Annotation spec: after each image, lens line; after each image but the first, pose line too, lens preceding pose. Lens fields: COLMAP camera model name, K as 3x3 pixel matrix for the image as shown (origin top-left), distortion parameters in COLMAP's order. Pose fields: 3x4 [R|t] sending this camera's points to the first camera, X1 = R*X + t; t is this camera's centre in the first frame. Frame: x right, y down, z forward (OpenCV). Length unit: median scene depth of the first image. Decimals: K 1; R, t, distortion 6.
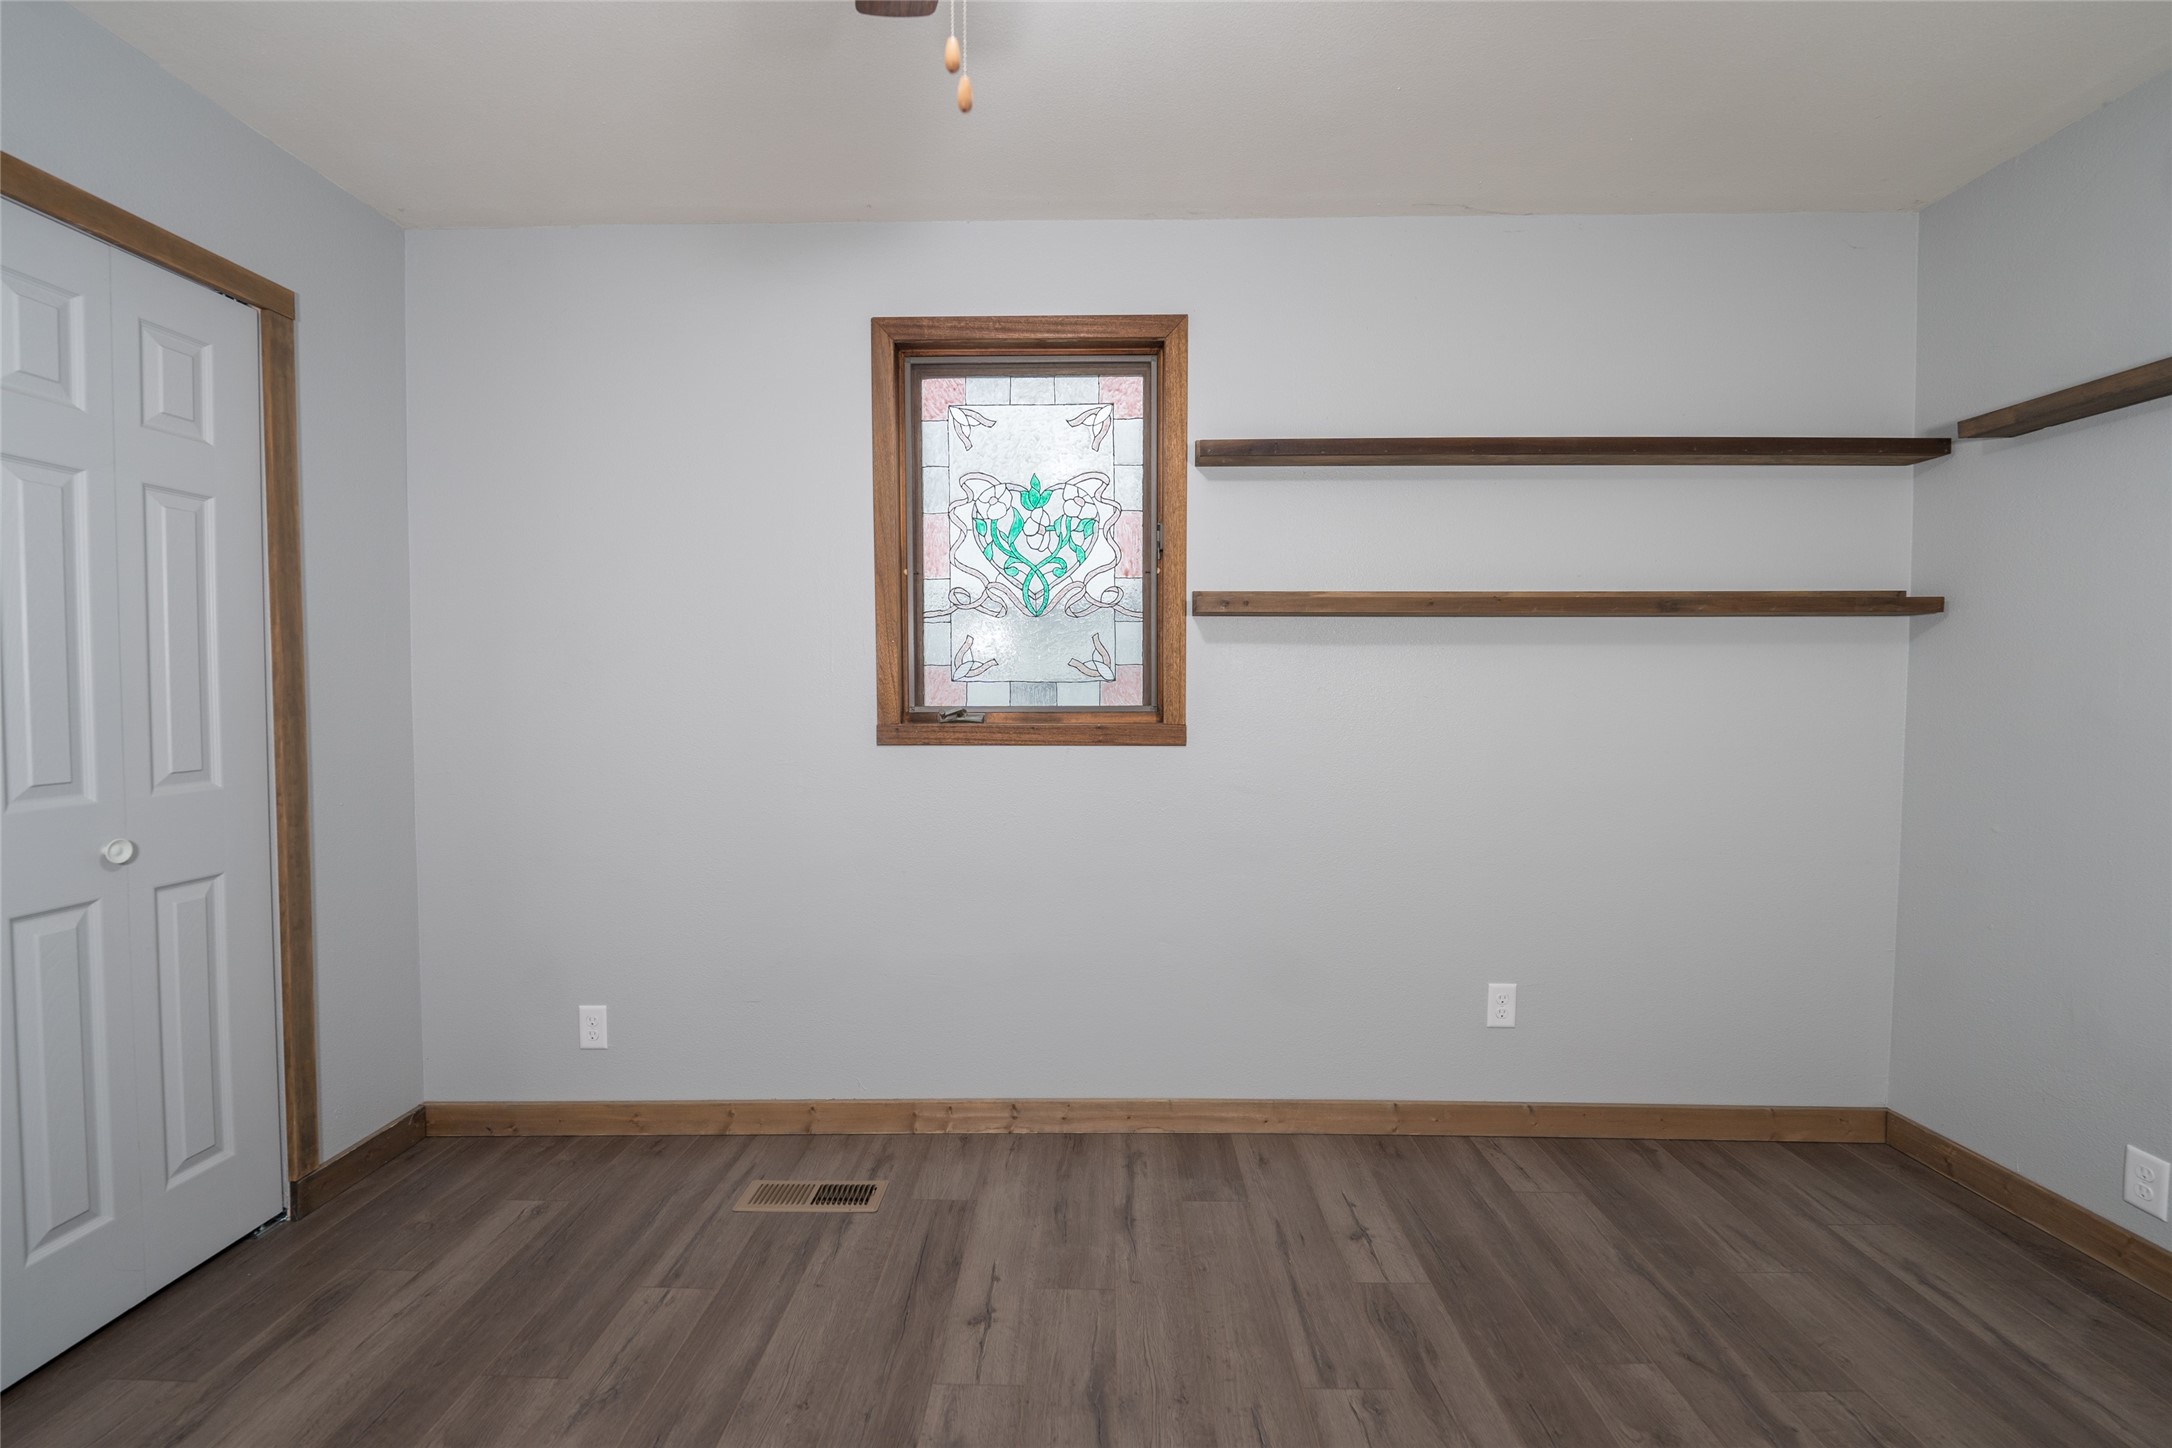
lens RADIAL K [[928.6, 0, 1072.6], [0, 928.6, 712.1], [0, 0, 1]] dist [0.000184, -0.001180]
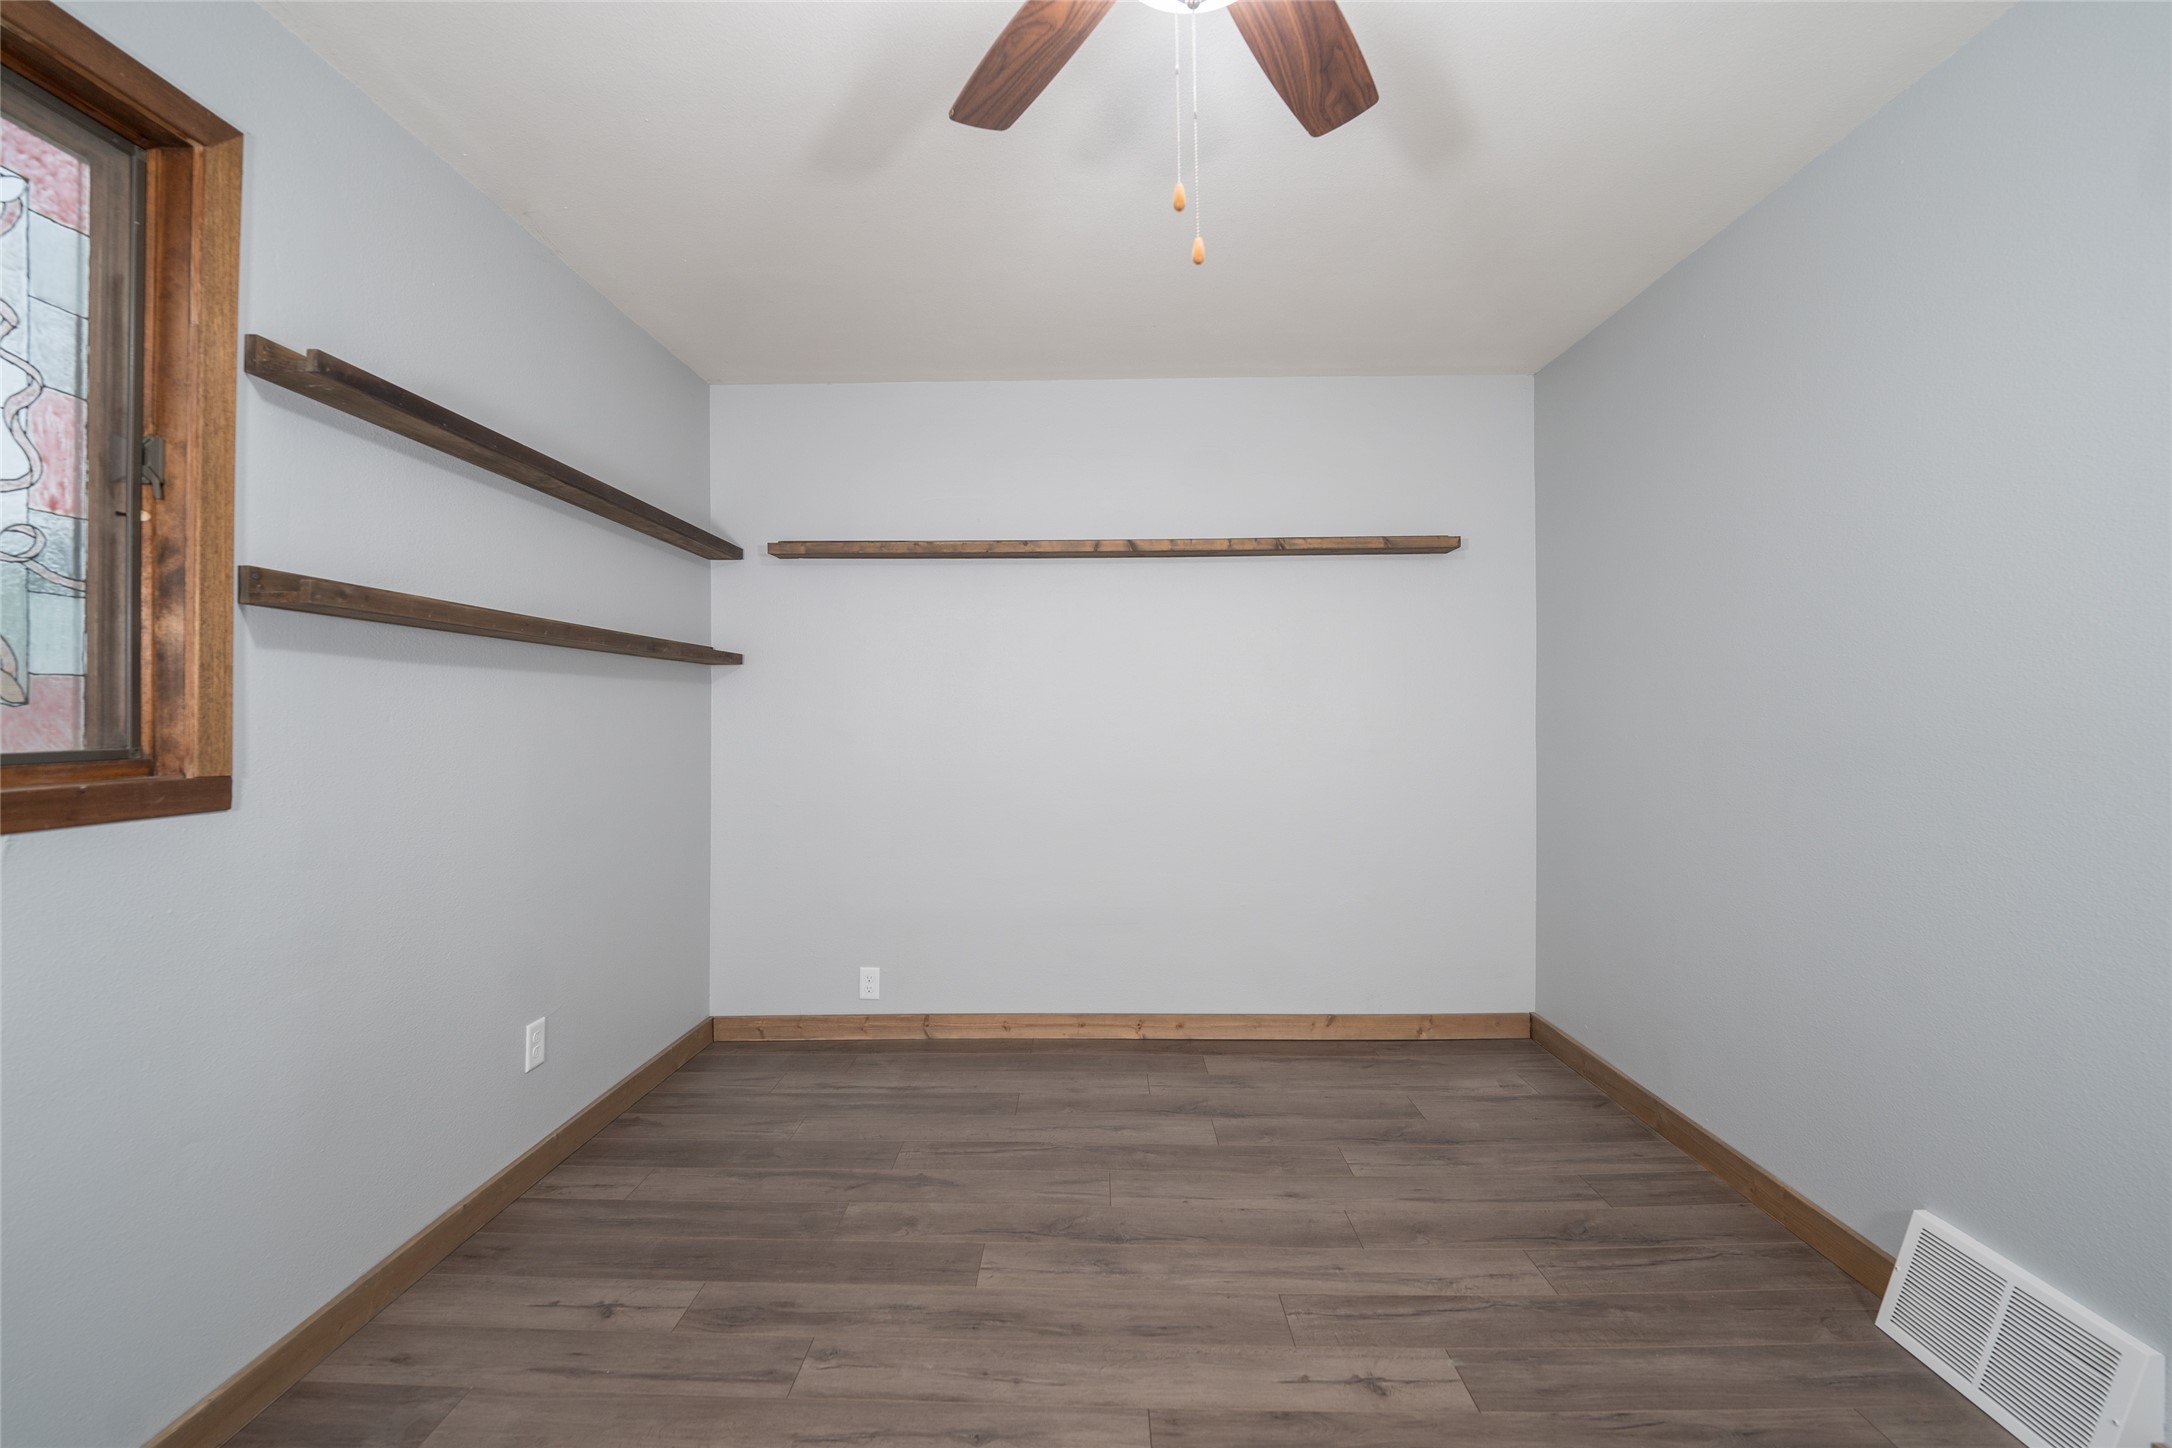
lens RADIAL K [[928.6, 0, 1072.1], [0, 928.6, 716.2], [0, 0, 1]] dist [0.000184, -0.001180]
pose [[-0.004401, -0.001612, 0.999989, -0.529167], [0.029101, 0.999575, 0.001739, -0.011620], [-0.999567, 0.029109, -0.004352, 0.454103]]
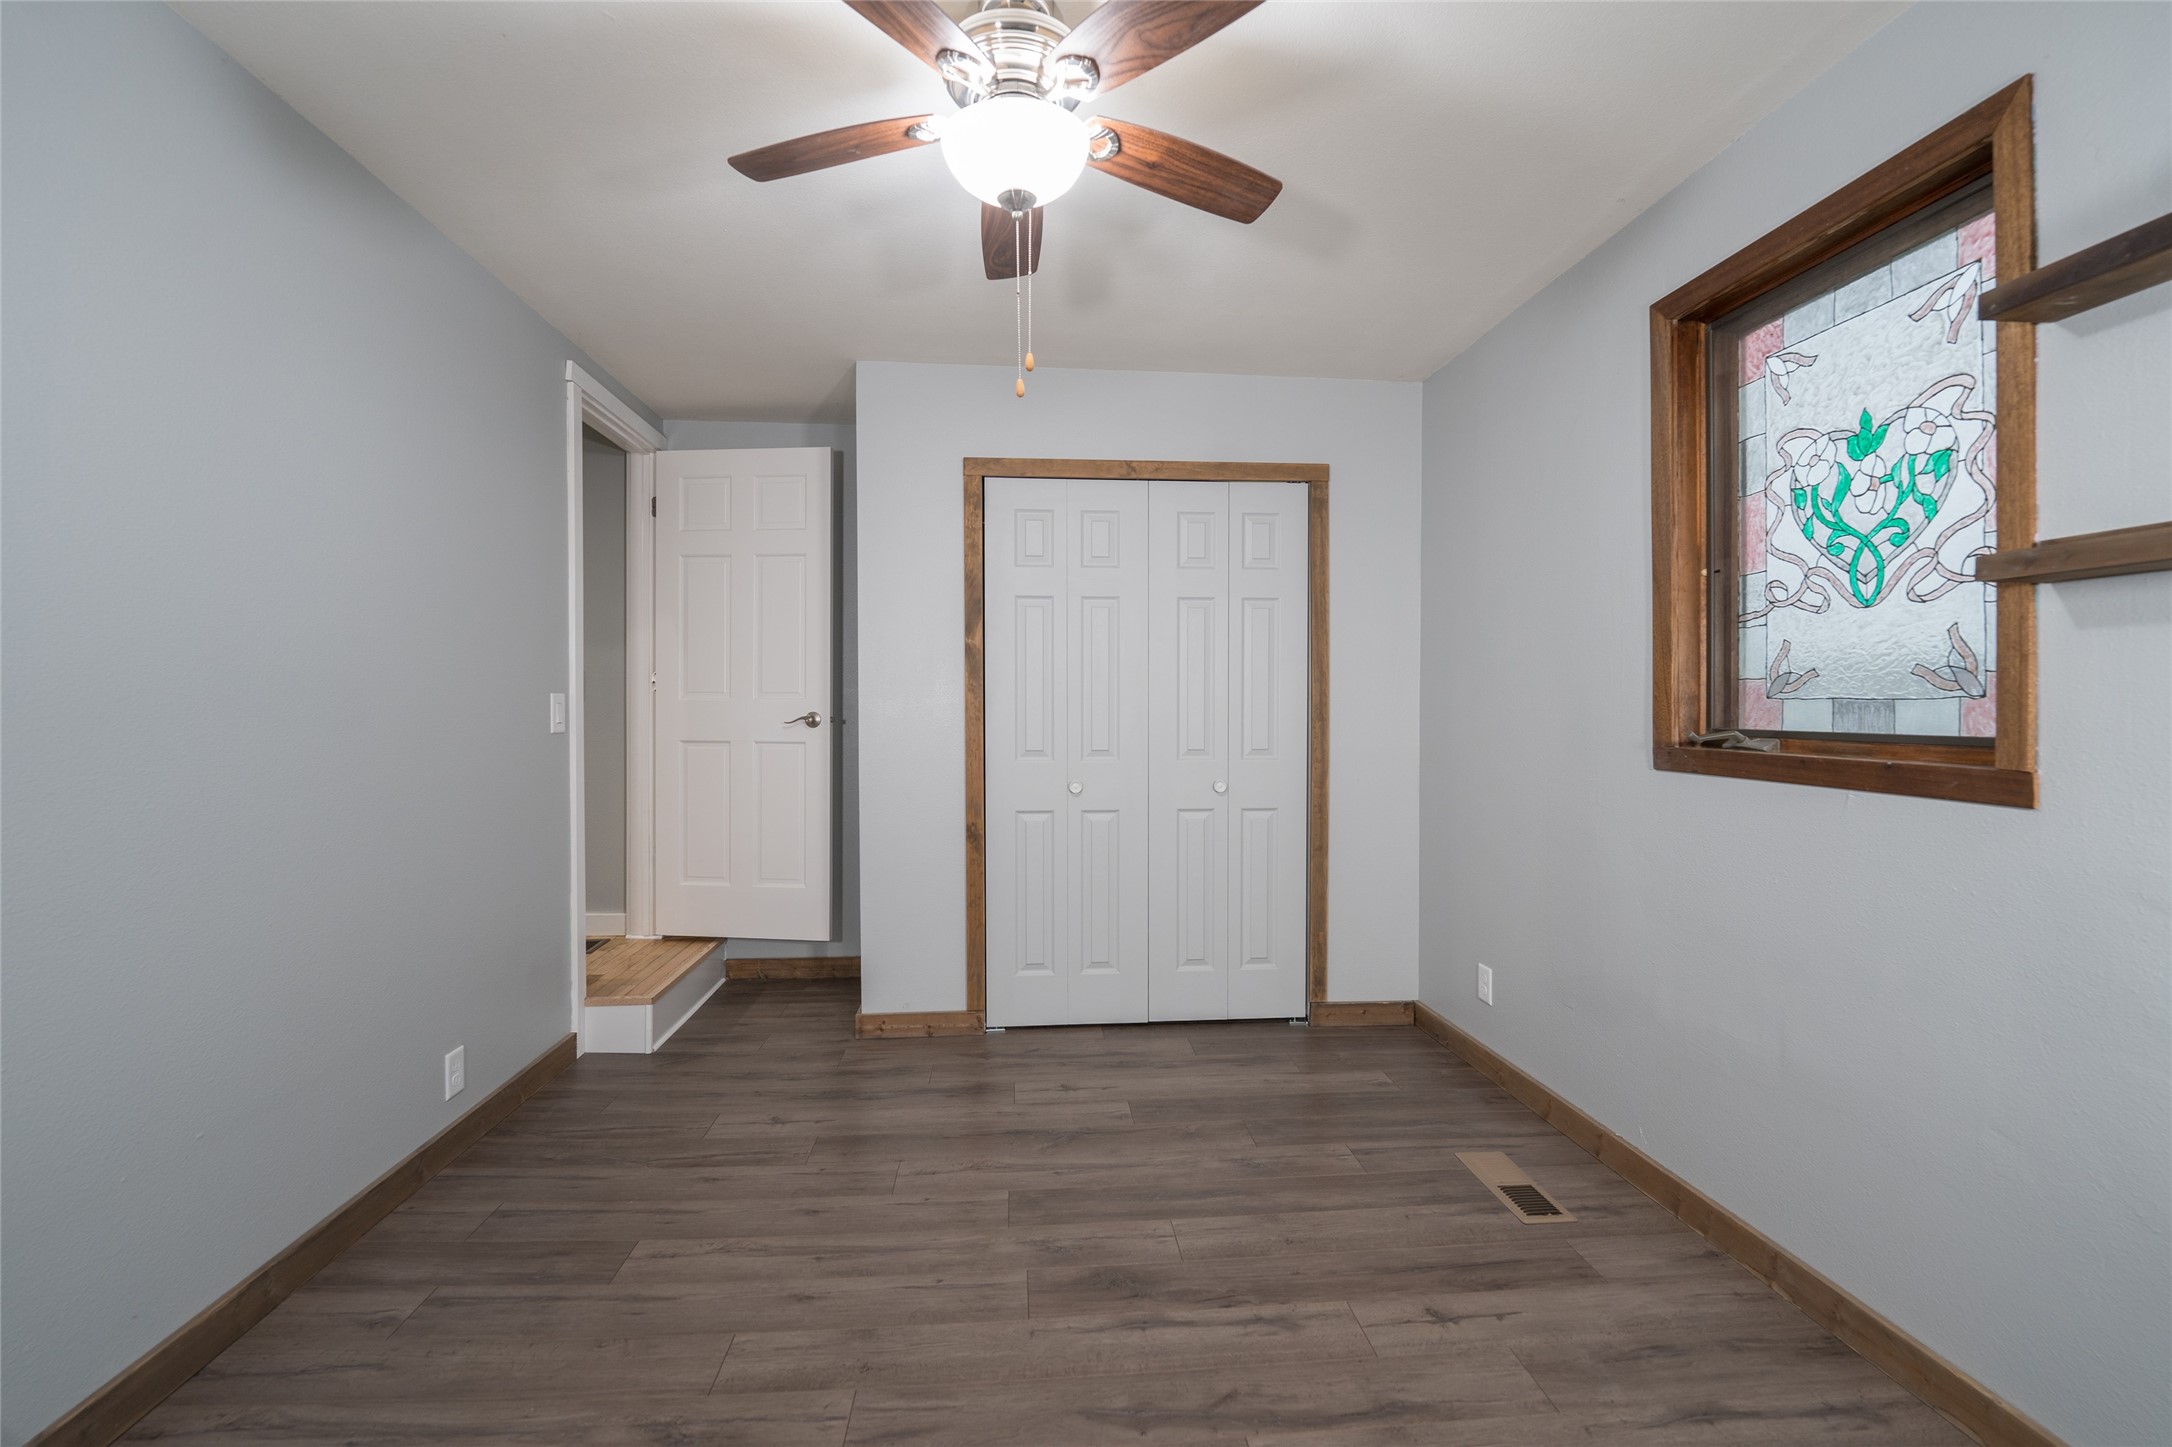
lens RADIAL K [[928.6, 0, 1090.9], [0, 928.6, 710.0], [0, 0, 1]] dist [0.000184, -0.001180]
pose [[0.104743, 0.010025, -0.994449, 0.665509], [-0.026137, 0.999632, 0.007324, -0.014895], [0.994156, 0.025225, 0.104966, 0.367947]]
